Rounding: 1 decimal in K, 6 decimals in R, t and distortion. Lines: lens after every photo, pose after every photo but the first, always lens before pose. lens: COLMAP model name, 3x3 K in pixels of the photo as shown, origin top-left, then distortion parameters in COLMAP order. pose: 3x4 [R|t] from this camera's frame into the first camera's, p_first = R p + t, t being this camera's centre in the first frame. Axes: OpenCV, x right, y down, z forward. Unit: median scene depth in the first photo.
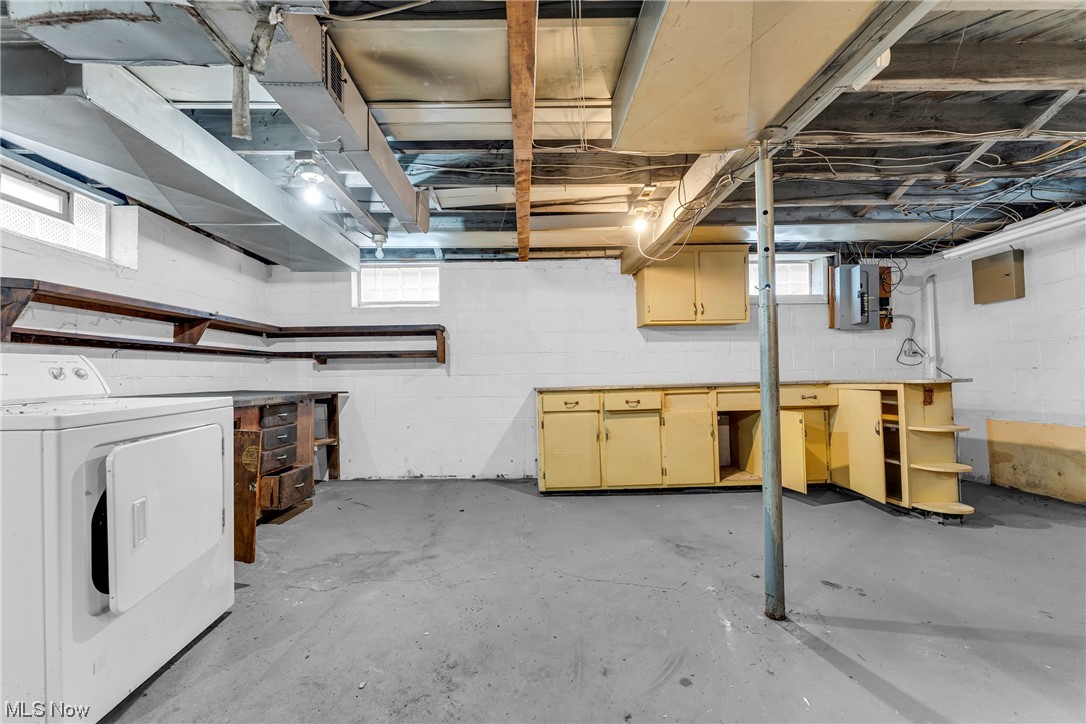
lens RADIAL K [[436.6, 0, 534.5], [0, 436.6, 369.1], [0, 0, 1]] dist [0.001018, -0.000655]
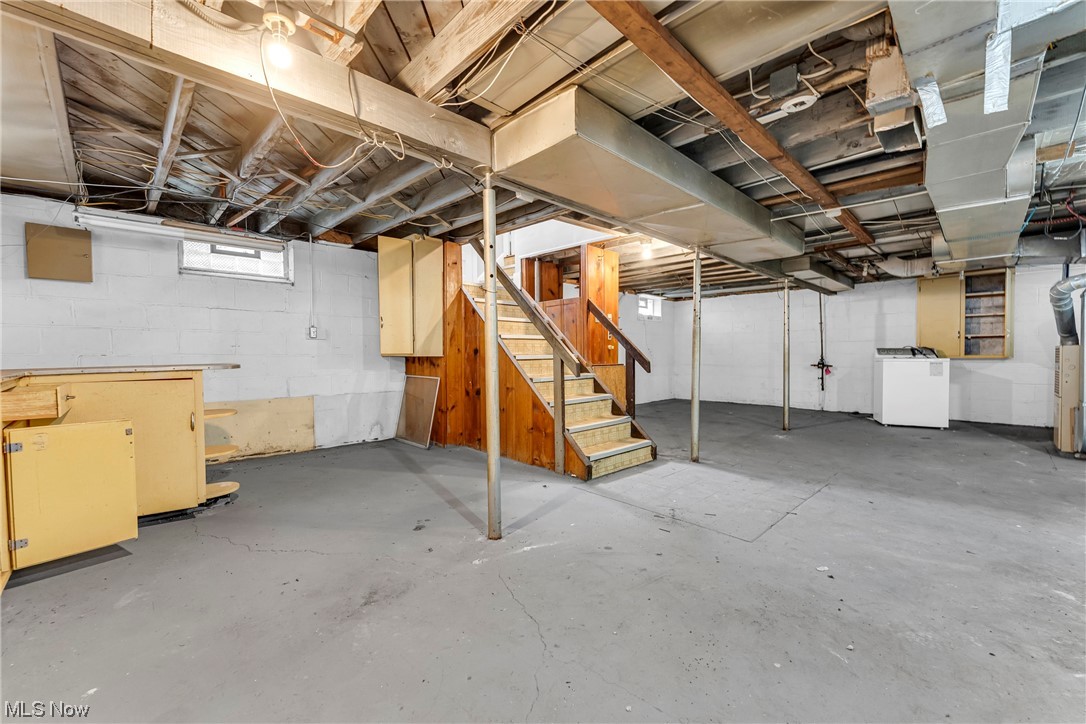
lens RADIAL K [[436.6, 0, 535.1], [0, 436.6, 361.6], [0, 0, 1]] dist [0.001018, -0.000655]
pose [[-0.678752, 0.003387, 0.734360, -0.460171], [-0.002672, 0.999971, -0.007082, 0.026406], [-0.734363, -0.006769, -0.678723, 1.601587]]
